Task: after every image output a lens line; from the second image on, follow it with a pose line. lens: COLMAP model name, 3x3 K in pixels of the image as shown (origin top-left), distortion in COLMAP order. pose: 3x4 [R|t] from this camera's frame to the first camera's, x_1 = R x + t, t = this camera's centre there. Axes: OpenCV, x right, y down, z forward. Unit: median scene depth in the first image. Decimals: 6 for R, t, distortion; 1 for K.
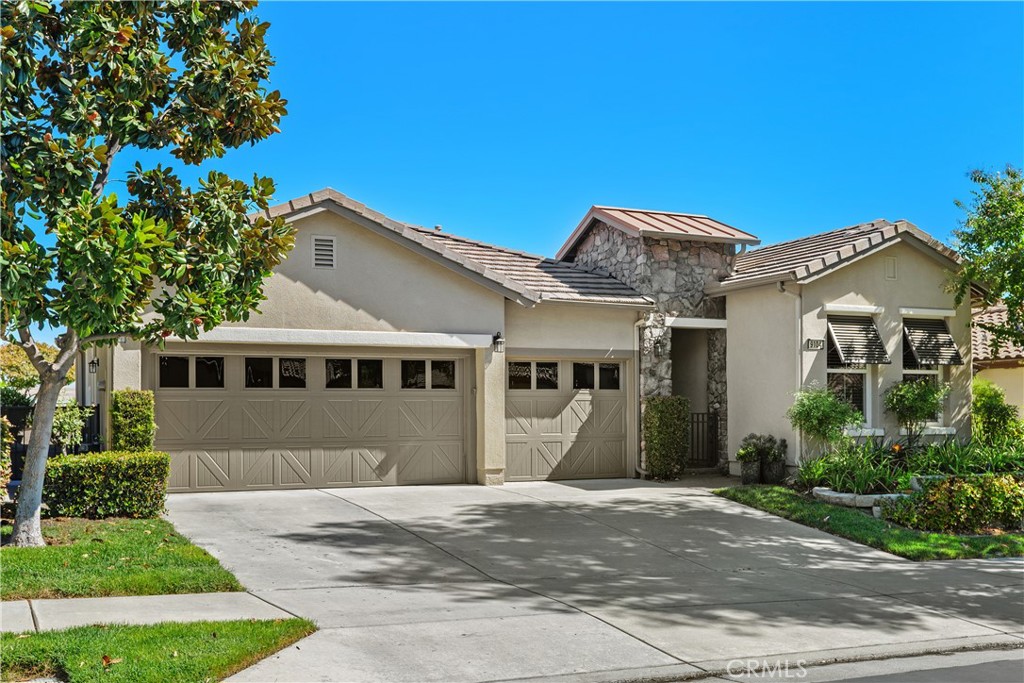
lens RADIAL K [[1013.6, 0, 512.0], [0, 1013.6, 341.5], [0, 0, 1]] dist [0.001729, 0.284798]
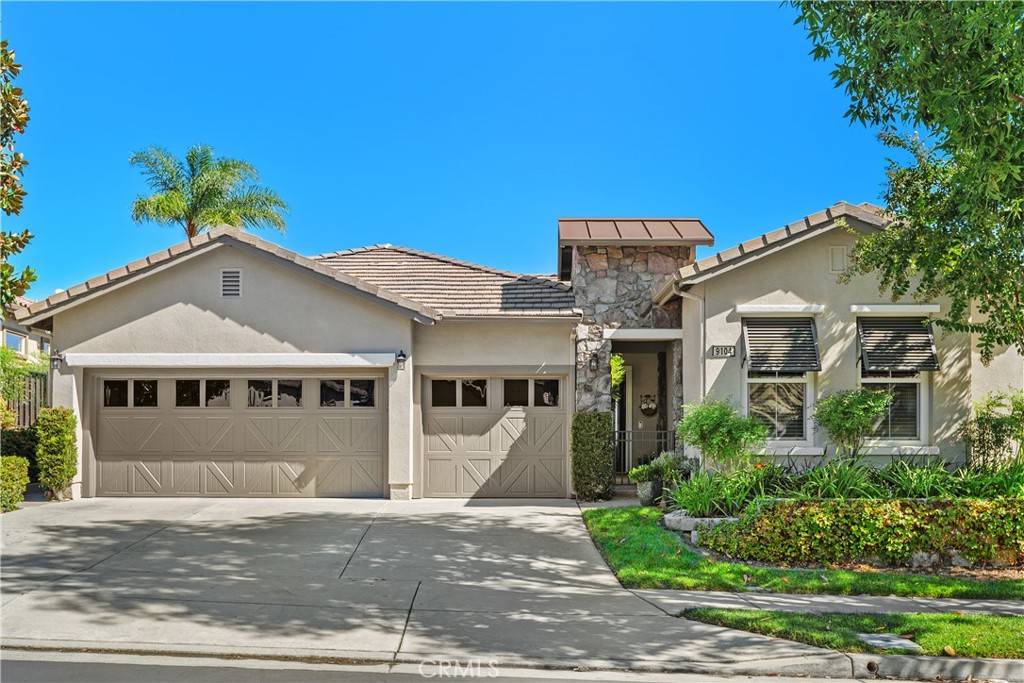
lens RADIAL K [[1013.6, 0, 512.0], [0, 1013.6, 341.5], [0, 0, 1]] dist [0.001729, 0.284798]
pose [[0.900255, -0.040426, -0.433483, 0.503499], [0.023555, 0.998744, -0.044224, 0.028447], [0.434726, 0.029602, 0.900076, 0.118255]]
